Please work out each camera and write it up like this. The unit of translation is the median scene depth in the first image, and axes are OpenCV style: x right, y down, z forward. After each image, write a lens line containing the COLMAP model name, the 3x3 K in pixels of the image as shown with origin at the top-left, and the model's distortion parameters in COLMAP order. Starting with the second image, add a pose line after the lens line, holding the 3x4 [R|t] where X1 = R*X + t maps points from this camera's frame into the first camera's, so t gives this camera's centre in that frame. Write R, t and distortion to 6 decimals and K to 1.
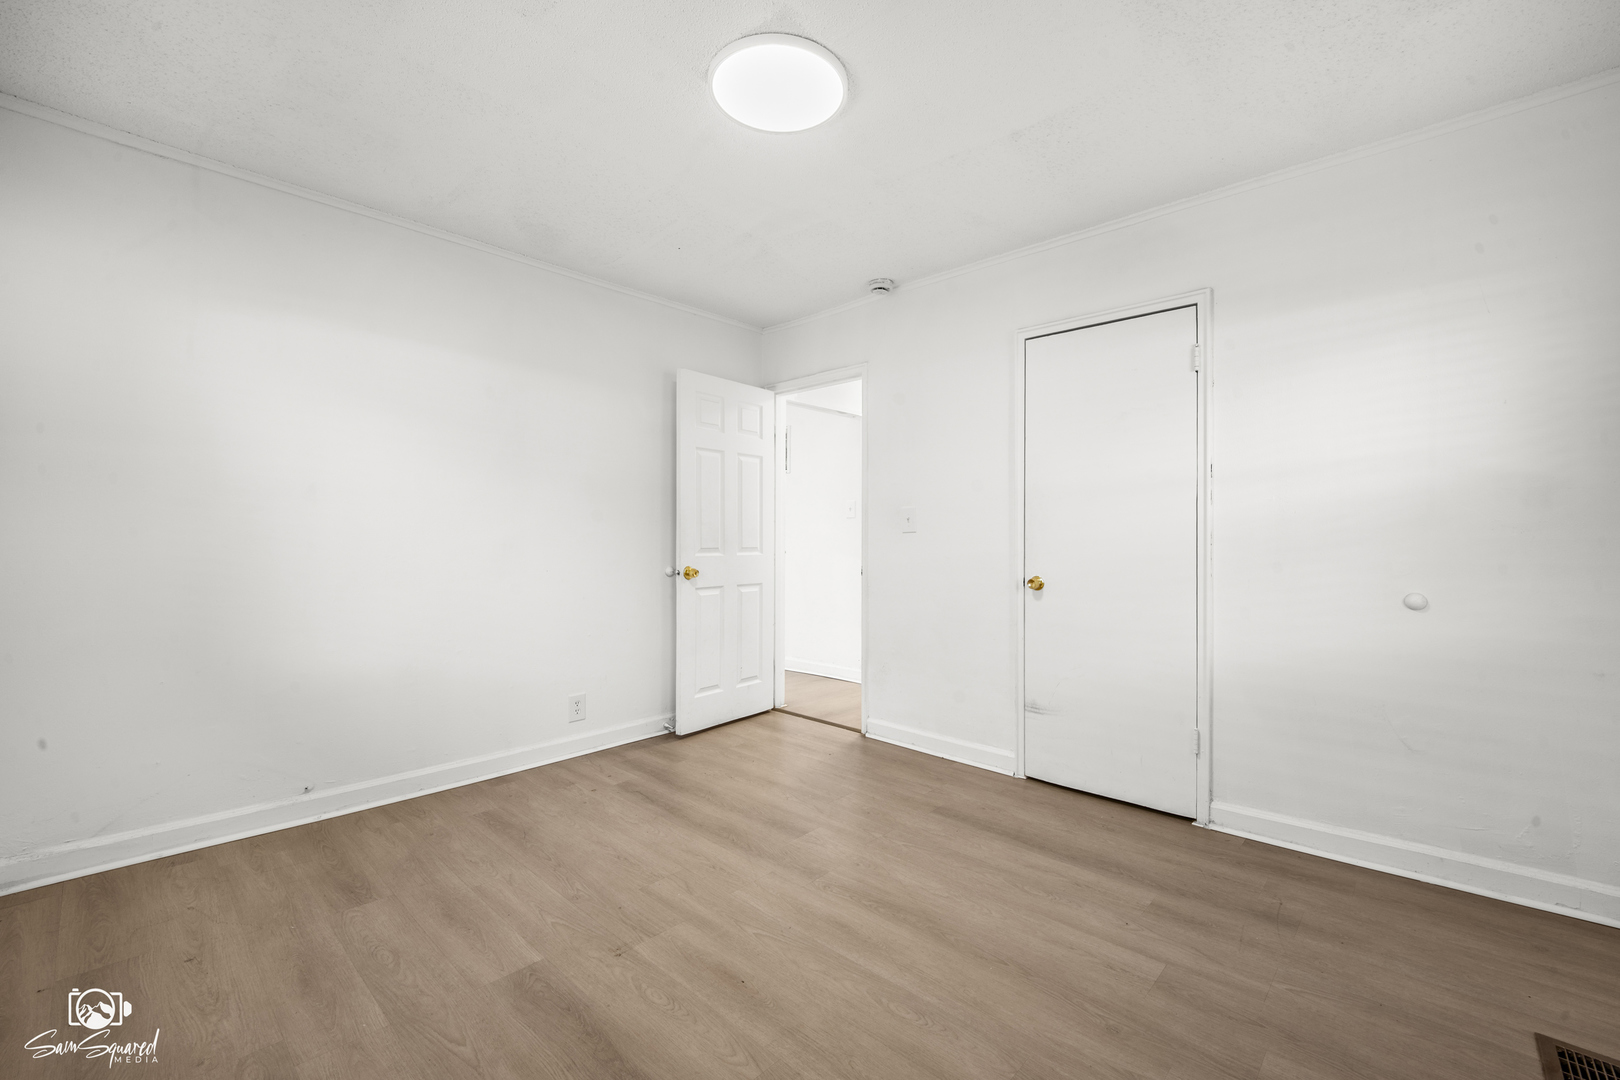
lens RADIAL K [[685.1, 0, 810.0], [0, 685.1, 540.0], [0, 0, 1]] dist [-0.002231, -0.000236]
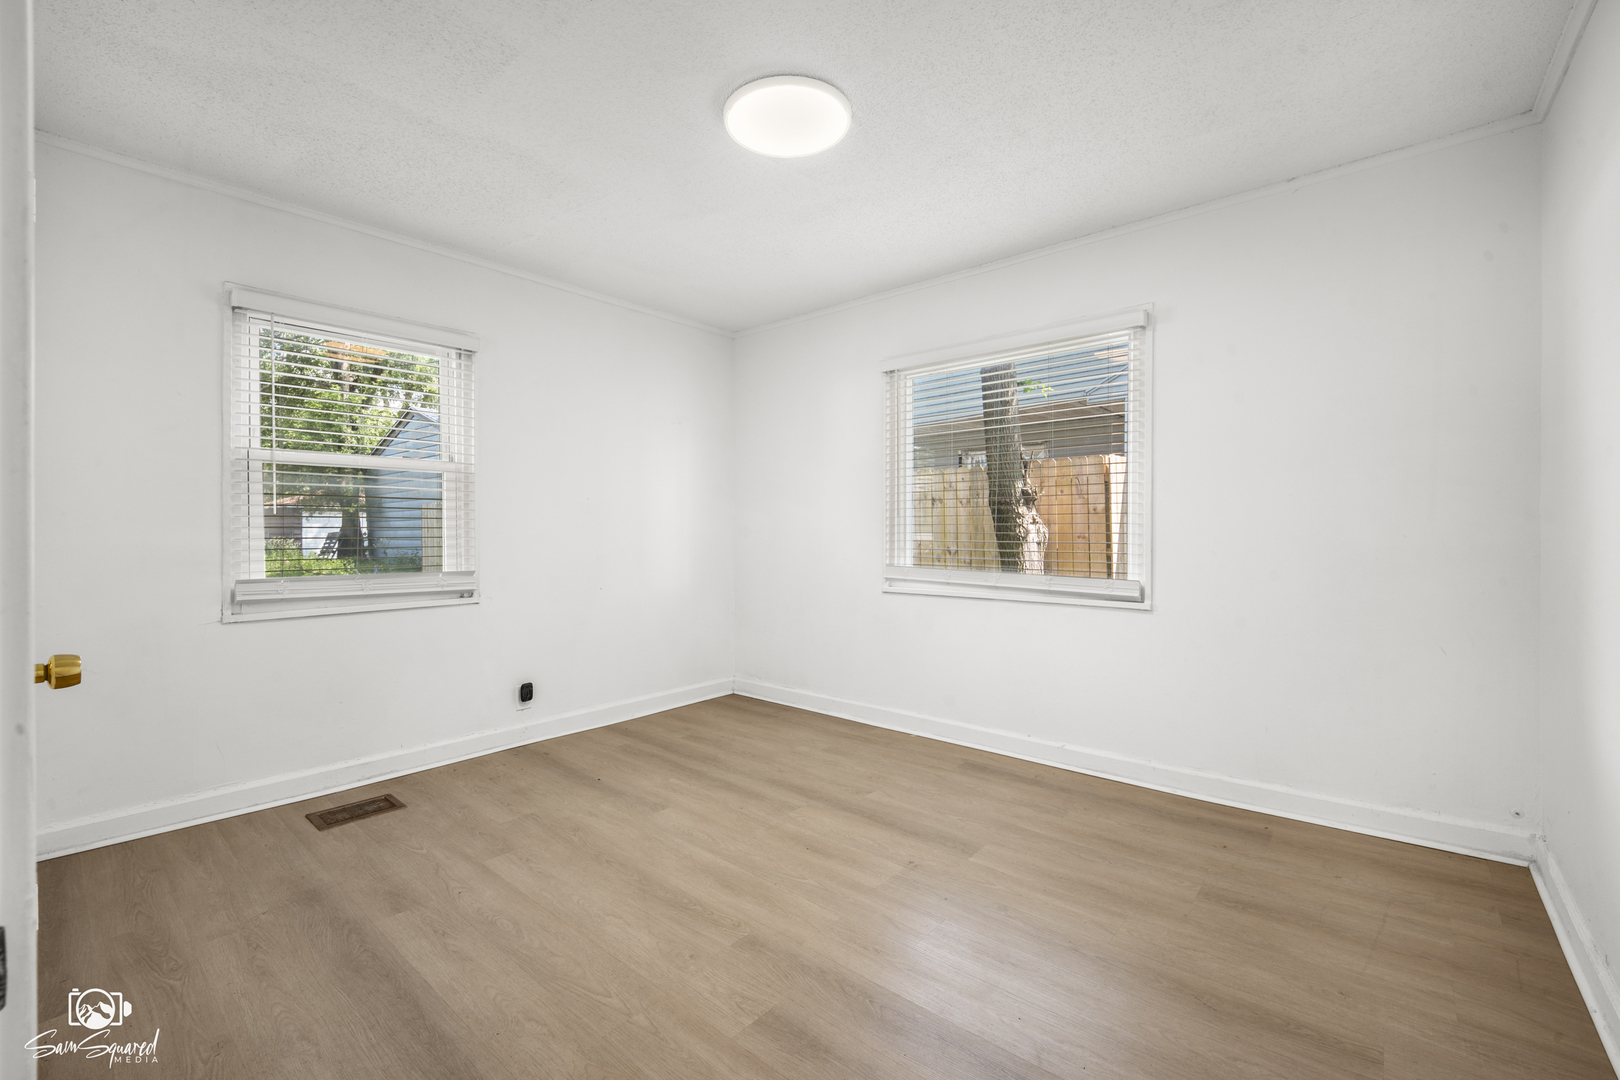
lens RADIAL K [[685.1, 0, 810.0], [0, 685.1, 540.0], [0, 0, 1]] dist [-0.002231, -0.000236]
pose [[-0.998754, 0.001977, -0.049860, -0.030392], [0.001084, 0.999838, 0.017943, -0.008011], [0.049887, 0.017867, -0.998595, 2.074540]]
